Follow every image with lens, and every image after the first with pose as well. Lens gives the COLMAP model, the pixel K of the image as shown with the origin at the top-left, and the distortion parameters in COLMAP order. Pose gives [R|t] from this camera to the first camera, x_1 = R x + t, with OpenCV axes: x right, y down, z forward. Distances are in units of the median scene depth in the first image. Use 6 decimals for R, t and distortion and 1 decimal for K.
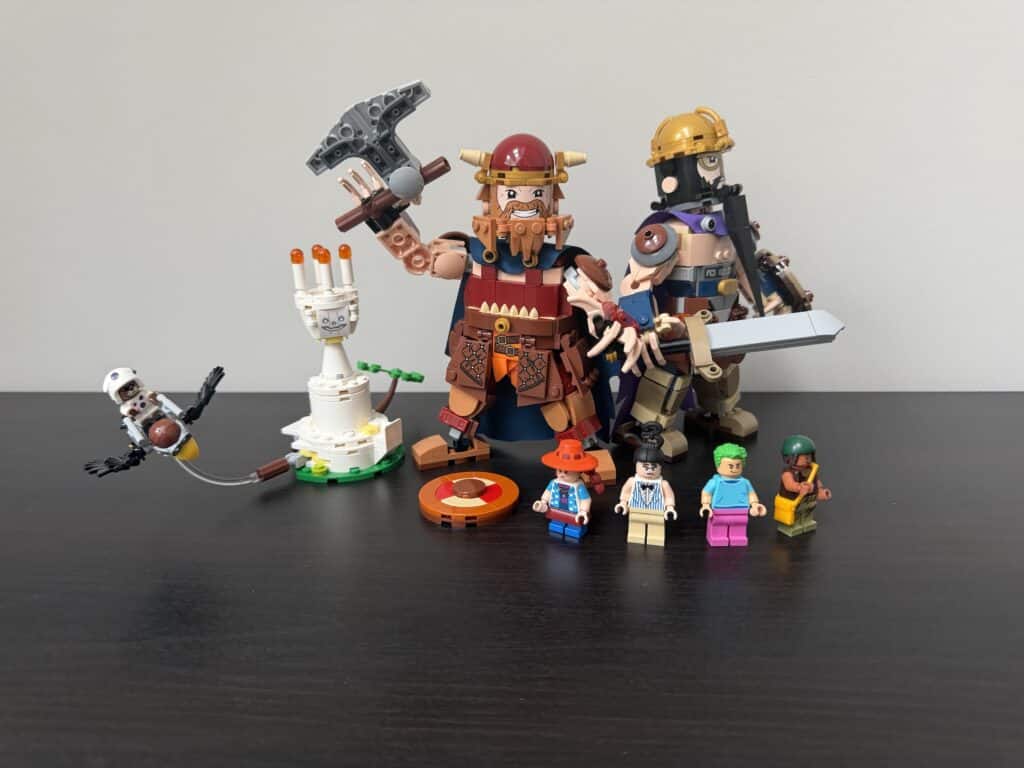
lens RADIAL K [[726.7, 0, 512.7], [0, 726.7, 384.6], [0, 0, 1]] dist [0.071176, -0.001439]
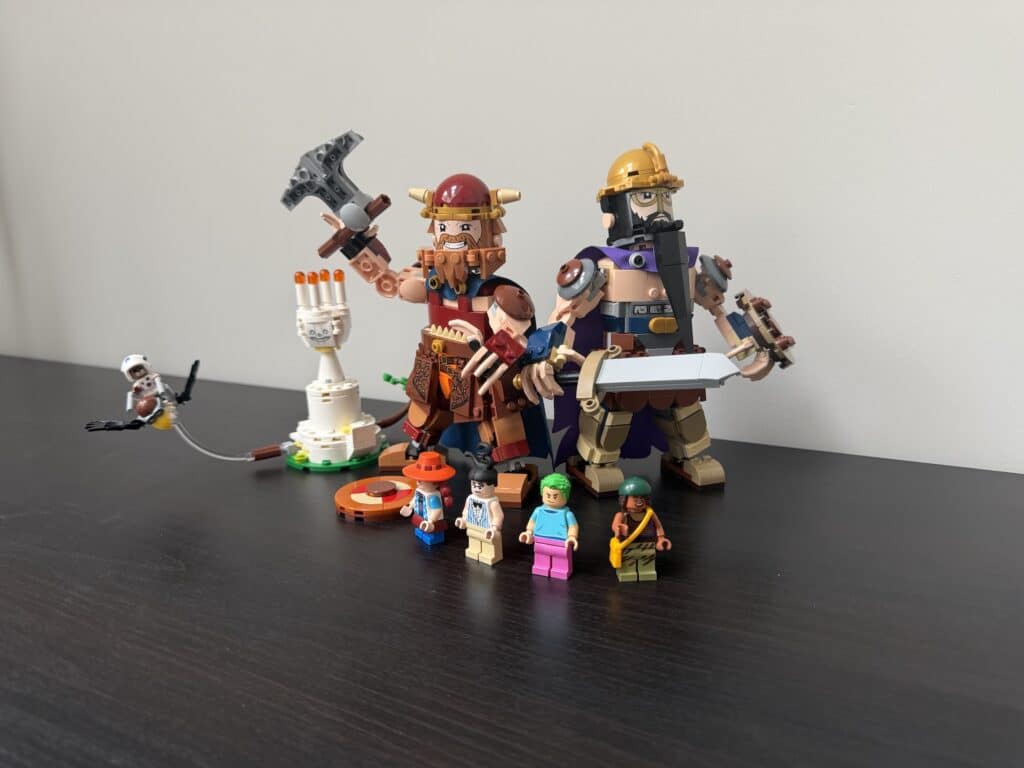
lens RADIAL K [[725.1, 0, 511.8], [0, 725.1, 388.8], [0, 0, 1]] dist [0.075013, -0.000522]
pose [[0.916600, 0.093112, -0.388812, 0.515816], [-0.110684, 0.993590, -0.022988, -0.005097], [0.384179, 0.064107, 0.921030, 0.041279]]
